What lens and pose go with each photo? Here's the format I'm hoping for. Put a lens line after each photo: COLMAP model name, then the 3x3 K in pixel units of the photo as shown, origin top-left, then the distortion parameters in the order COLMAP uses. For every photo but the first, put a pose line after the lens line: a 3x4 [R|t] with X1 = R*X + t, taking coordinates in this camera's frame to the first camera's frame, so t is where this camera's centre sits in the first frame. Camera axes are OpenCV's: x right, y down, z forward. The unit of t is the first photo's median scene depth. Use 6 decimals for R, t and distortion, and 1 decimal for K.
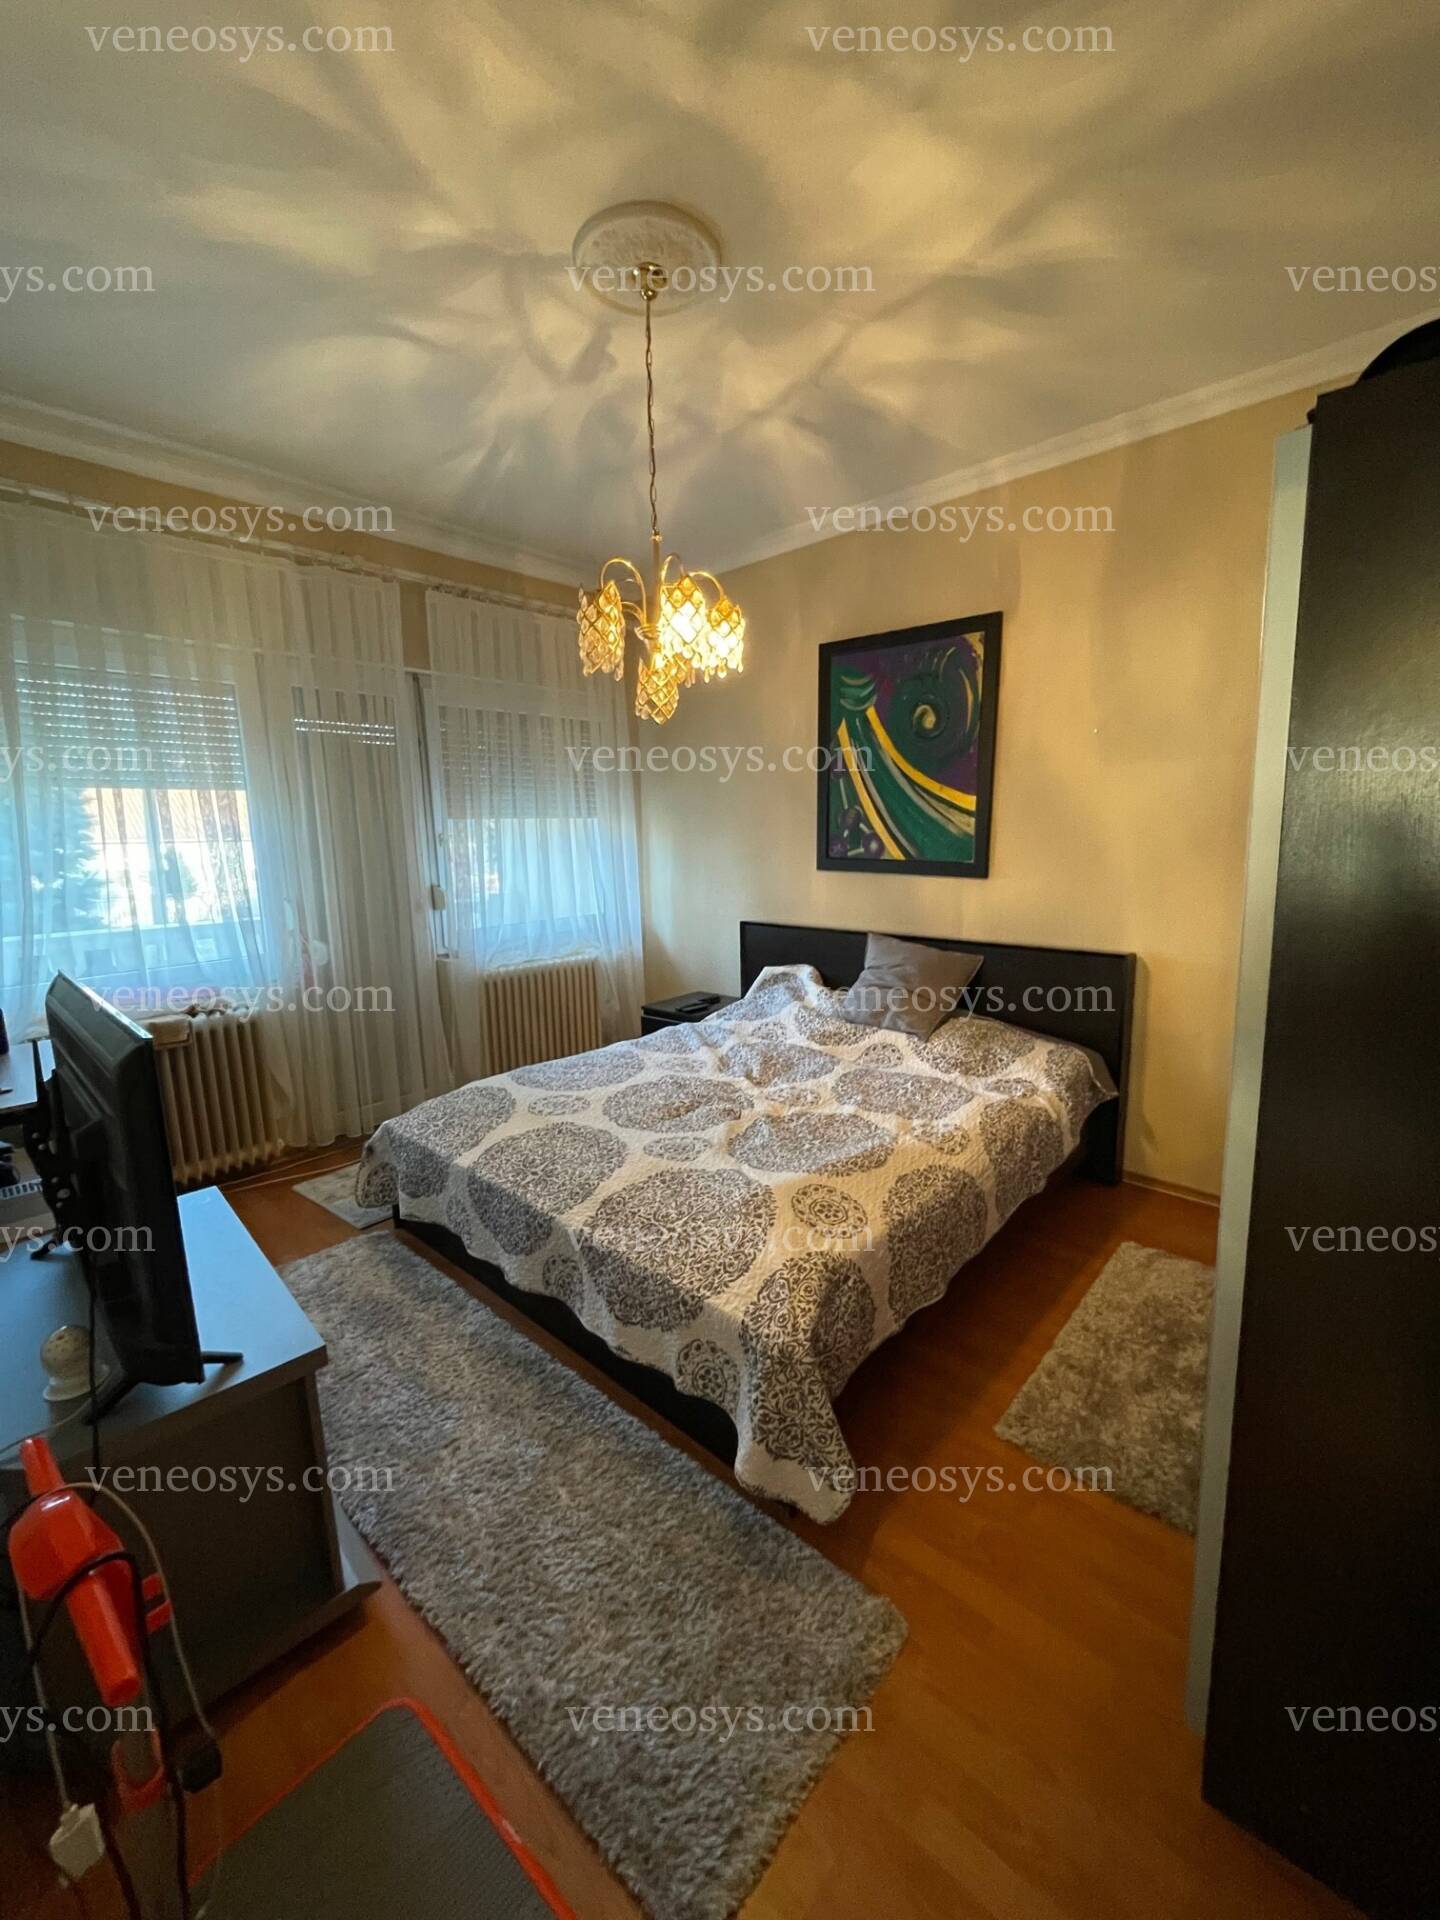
lens RADIAL K [[776.6, 0, 723.9], [0, 776.6, 955.9], [0, 0, 1]] dist [-0.004281, 0.000286]
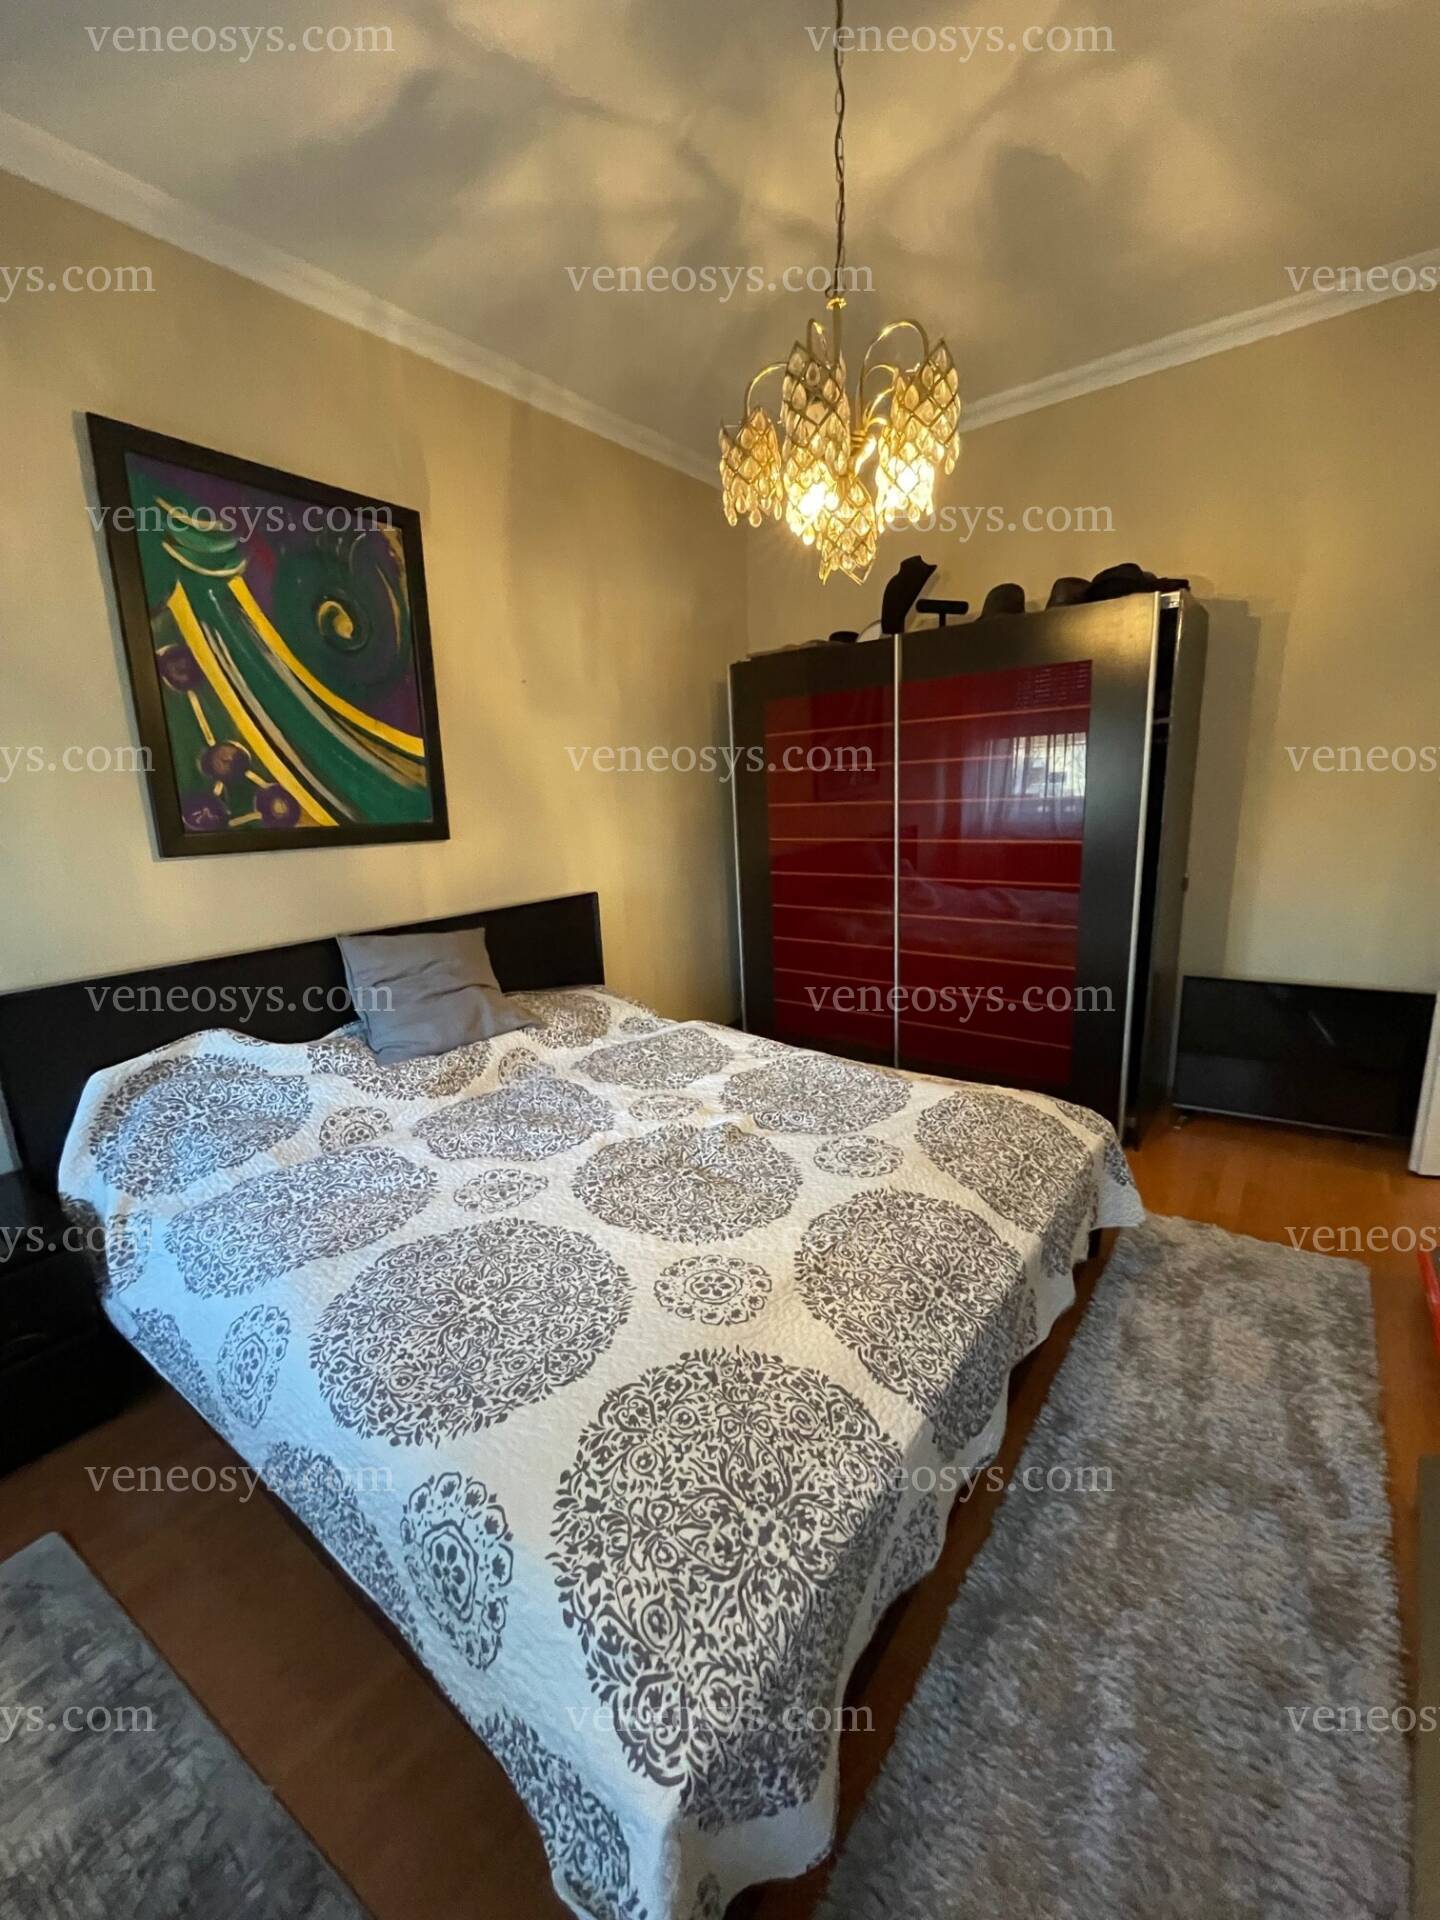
lens RADIAL K [[776.6, 0, 723.4], [0, 776.6, 956.5], [0, 0, 1]] dist [-0.004281, 0.000286]
pose [[-0.092673, -0.190056, 0.977390, -0.530267], [0.202335, 0.957538, 0.205381, -0.090708], [-0.974922, 0.216793, -0.050283, 0.779067]]
